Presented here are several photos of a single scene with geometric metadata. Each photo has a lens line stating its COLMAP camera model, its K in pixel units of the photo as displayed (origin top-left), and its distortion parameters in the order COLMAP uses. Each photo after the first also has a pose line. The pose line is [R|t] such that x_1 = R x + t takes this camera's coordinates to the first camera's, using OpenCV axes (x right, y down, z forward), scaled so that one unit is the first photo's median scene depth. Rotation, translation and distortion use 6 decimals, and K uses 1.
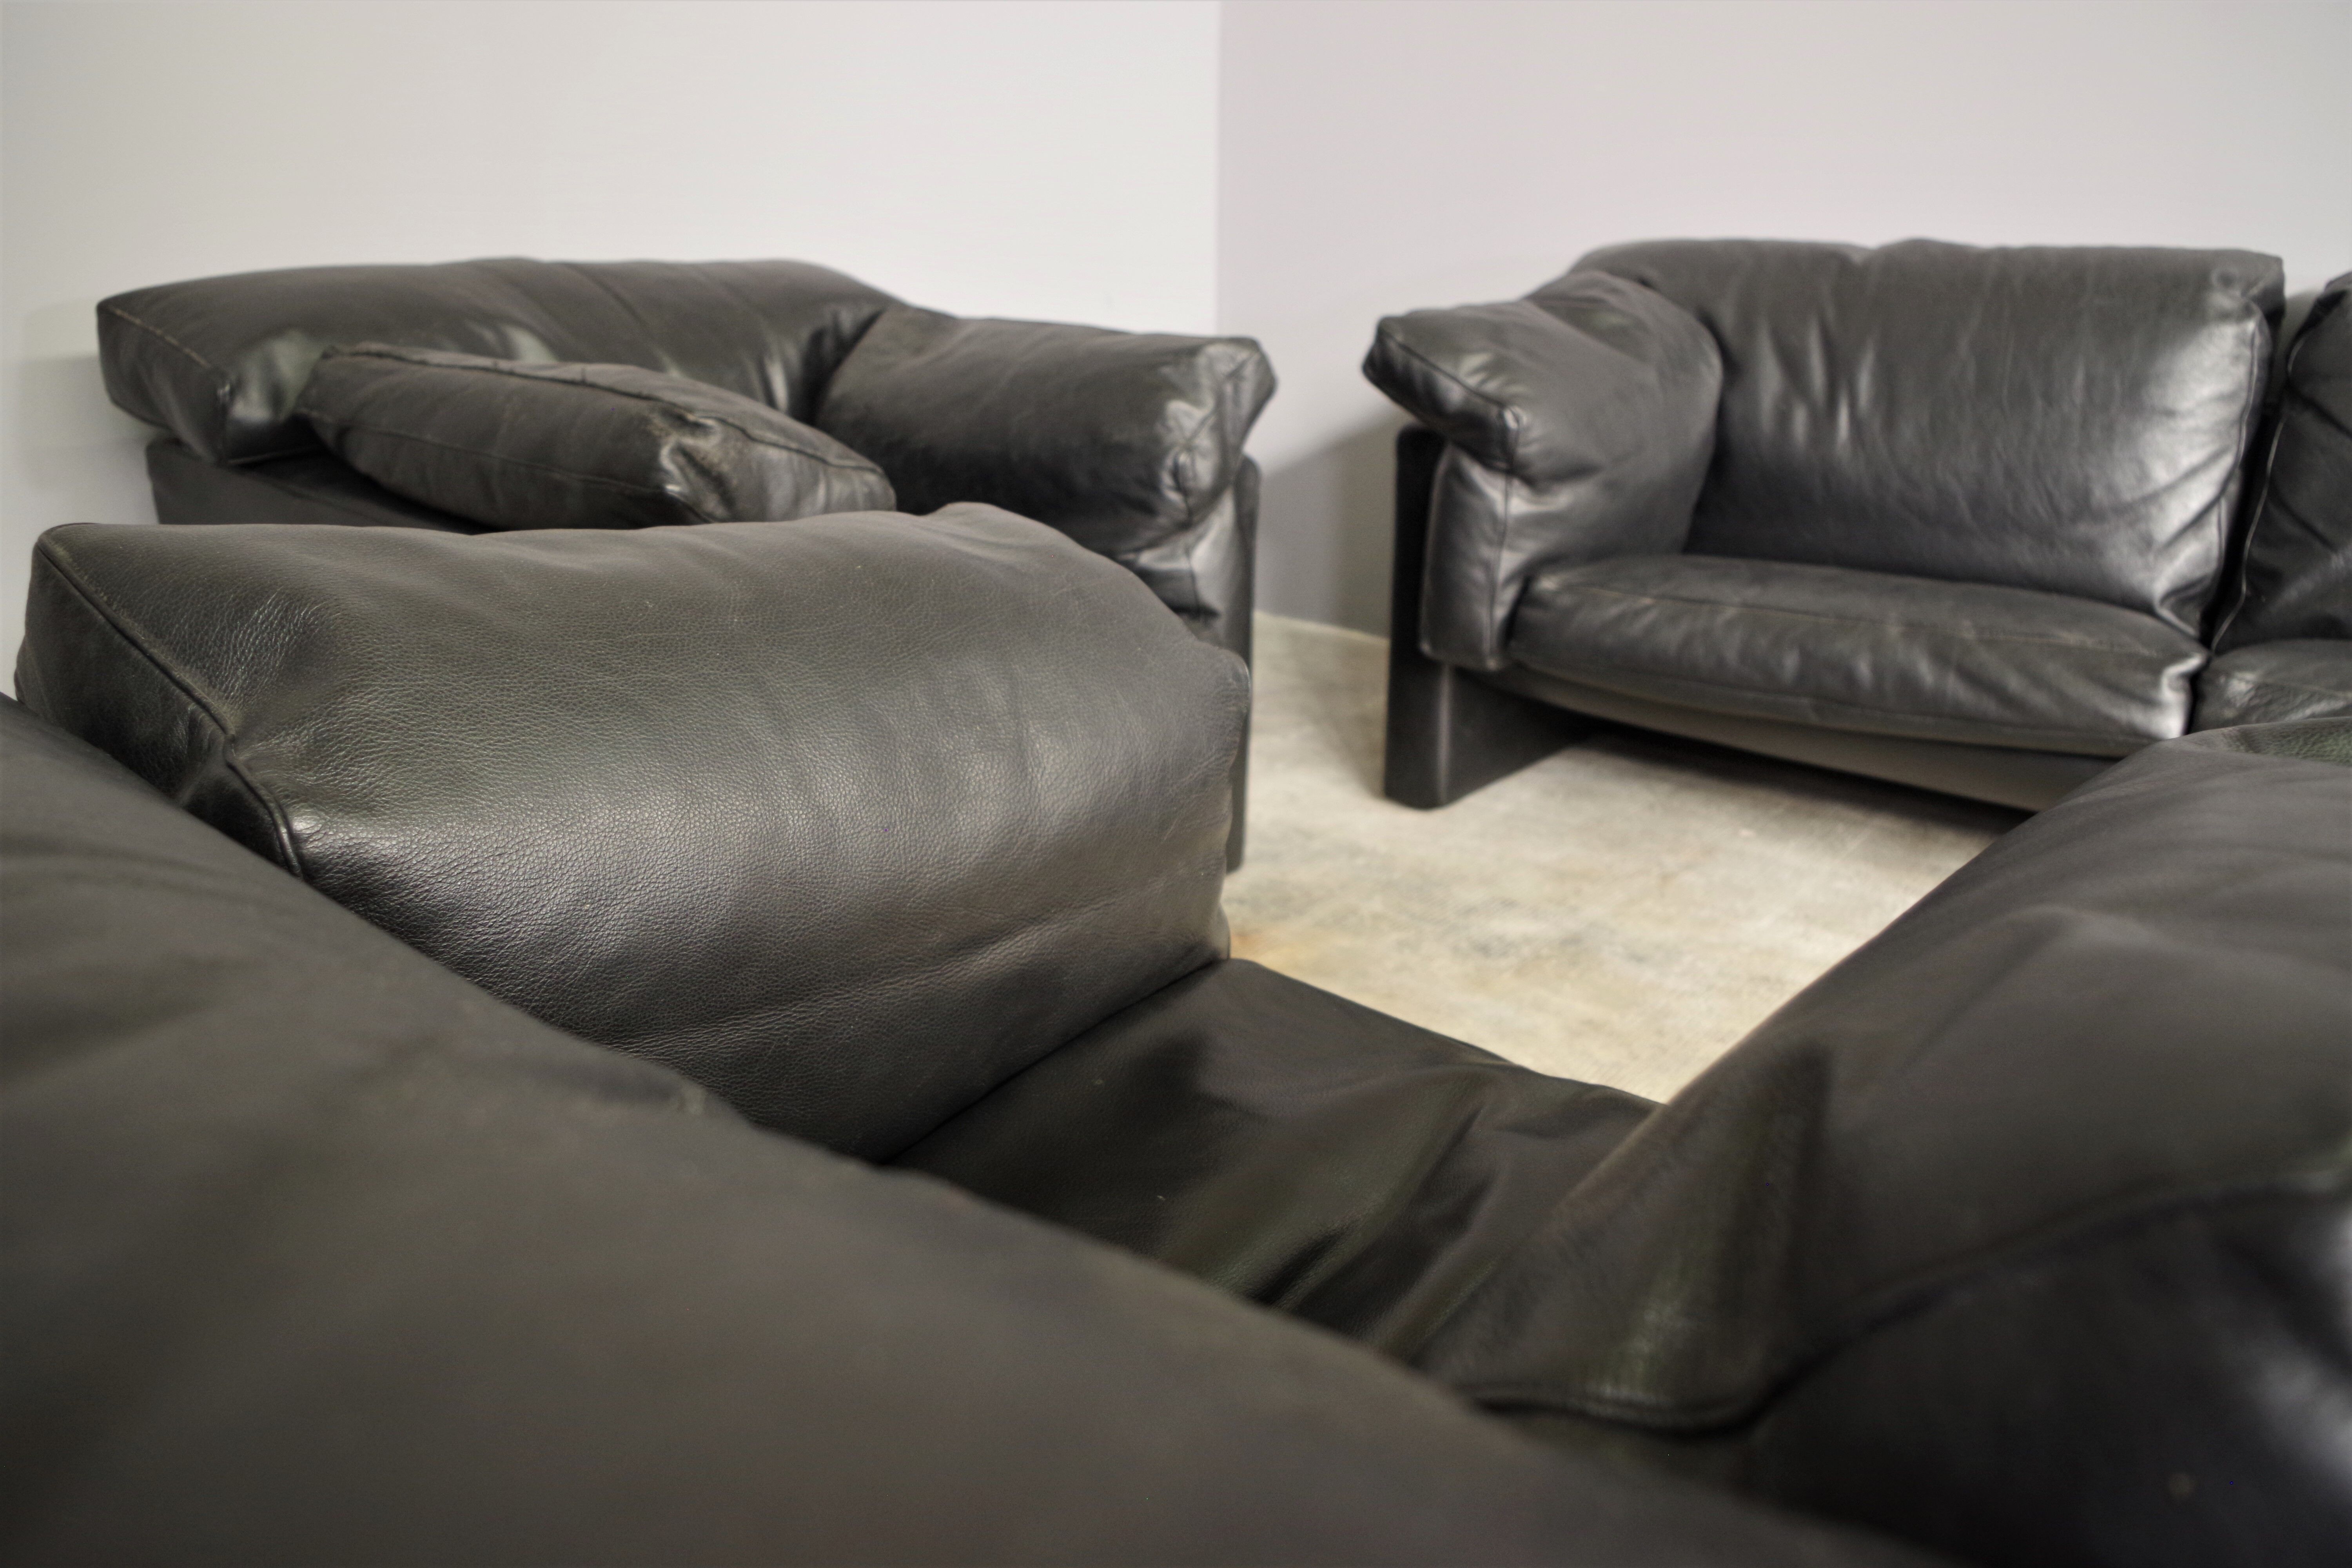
lens RADIAL K [[1827.8, 0, 1160.7], [0, 1827.8, 763.4], [0, 0, 1]] dist [-0.091815, 0.041056]
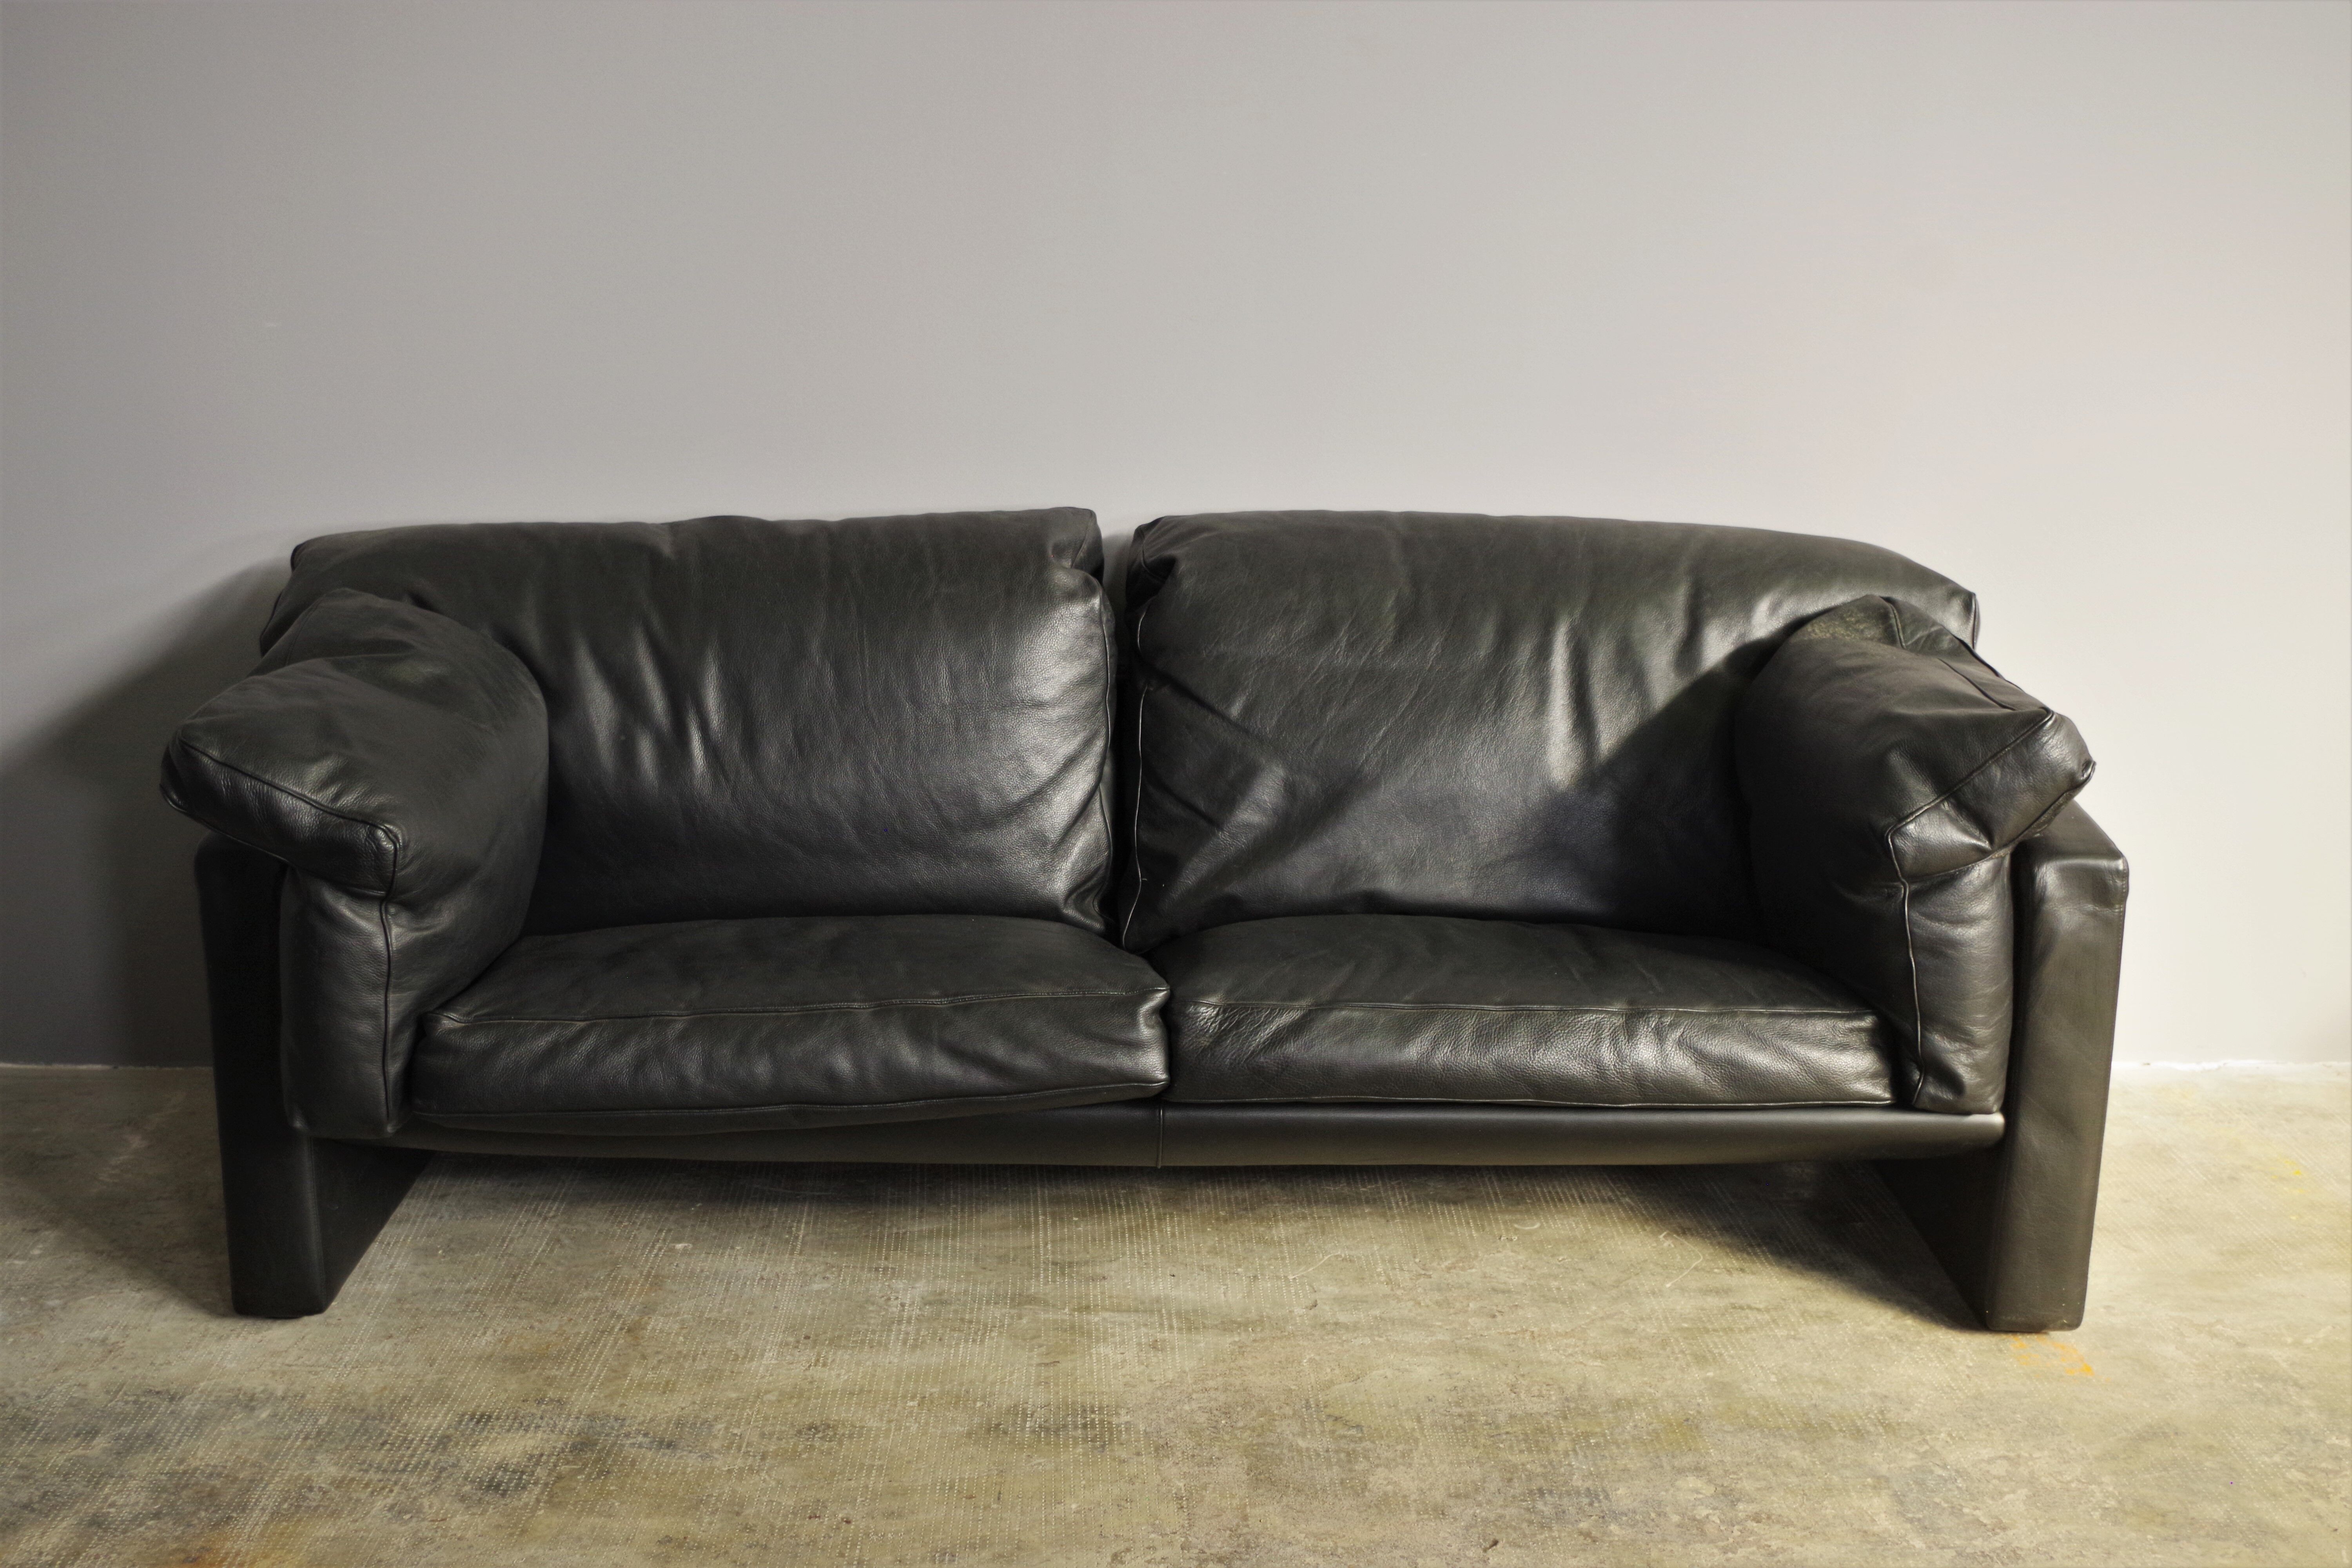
lens RADIAL K [[2780.4, 0, 1145.5], [0, 2780.4, 784.0], [0, 0, 1]] dist [-0.047996, 0.016502]
pose [[0.778607, -0.150829, 0.609115, -0.288118], [0.193237, 0.981144, -0.004057, -0.138774], [-0.597018, 0.120862, 0.793071, -0.191570]]
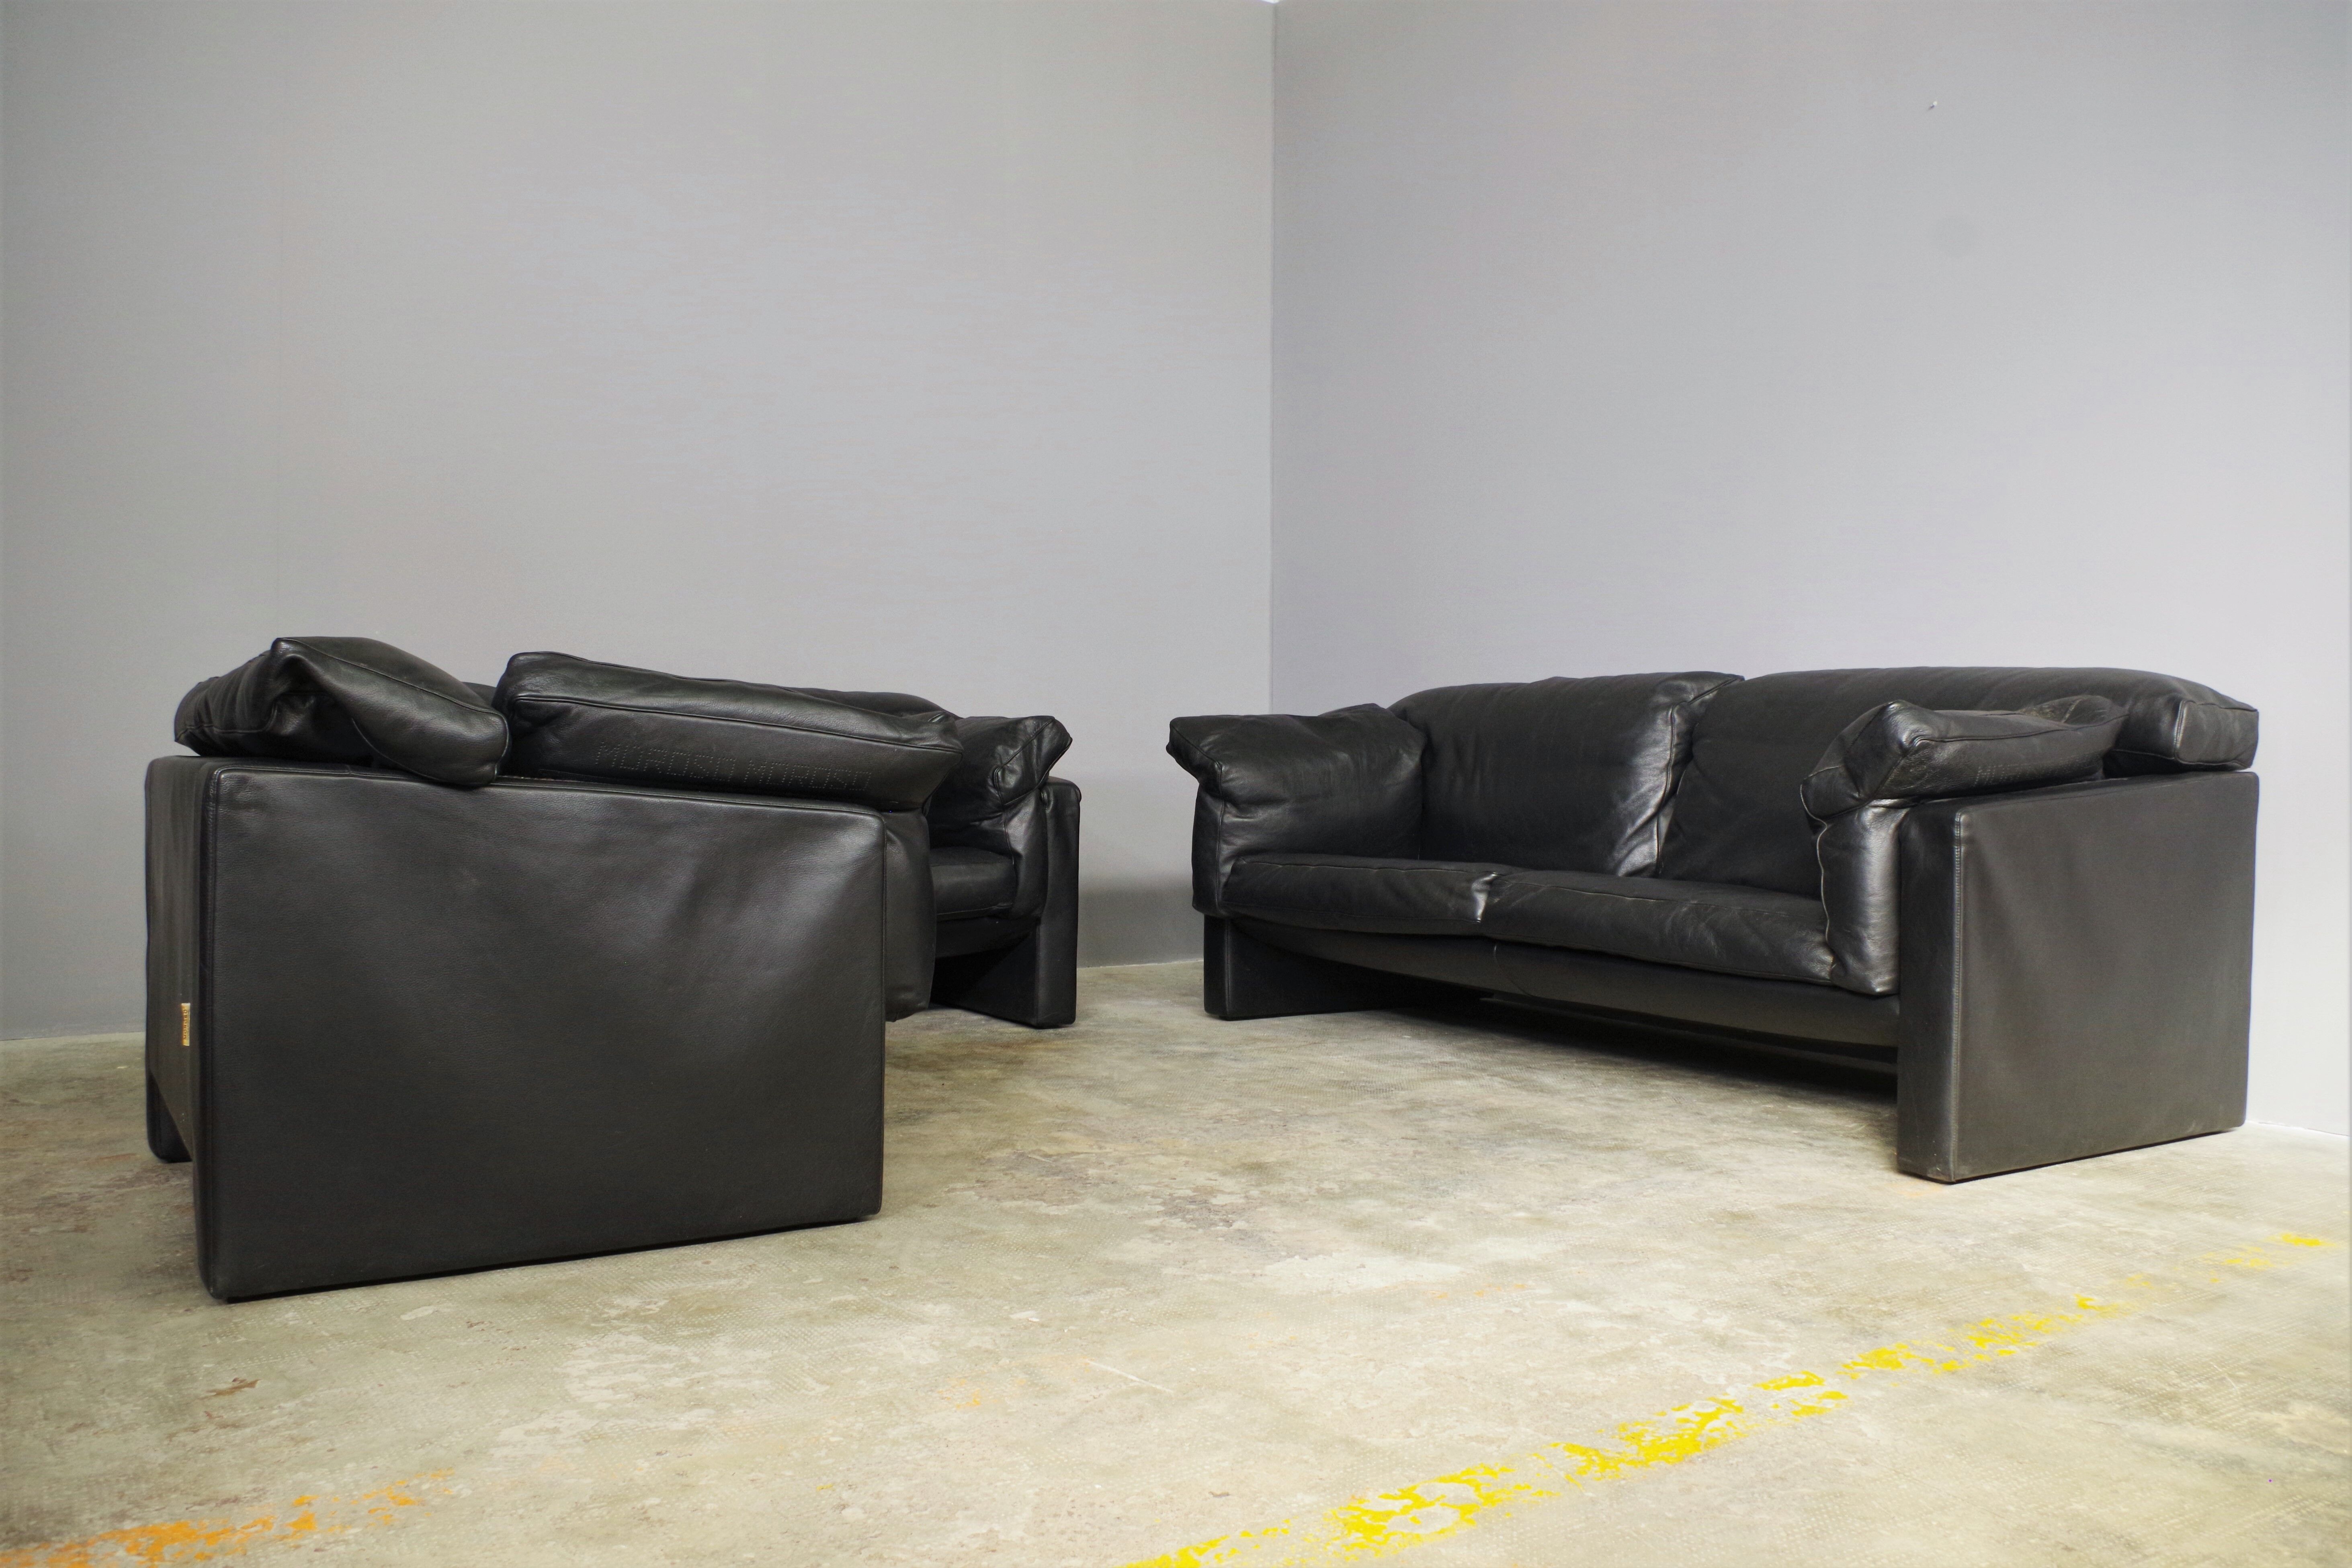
lens RADIAL K [[1887.9, 0, 1179.5], [0, 1887.9, 762.9], [0, 0, 1]] dist [-0.095280, 0.046848]
pose [[0.944369, 0.003674, -0.328866, 0.748542], [-0.103744, 0.952214, -0.287272, 0.335332], [0.312095, 0.305409, 0.899623, -0.670567]]
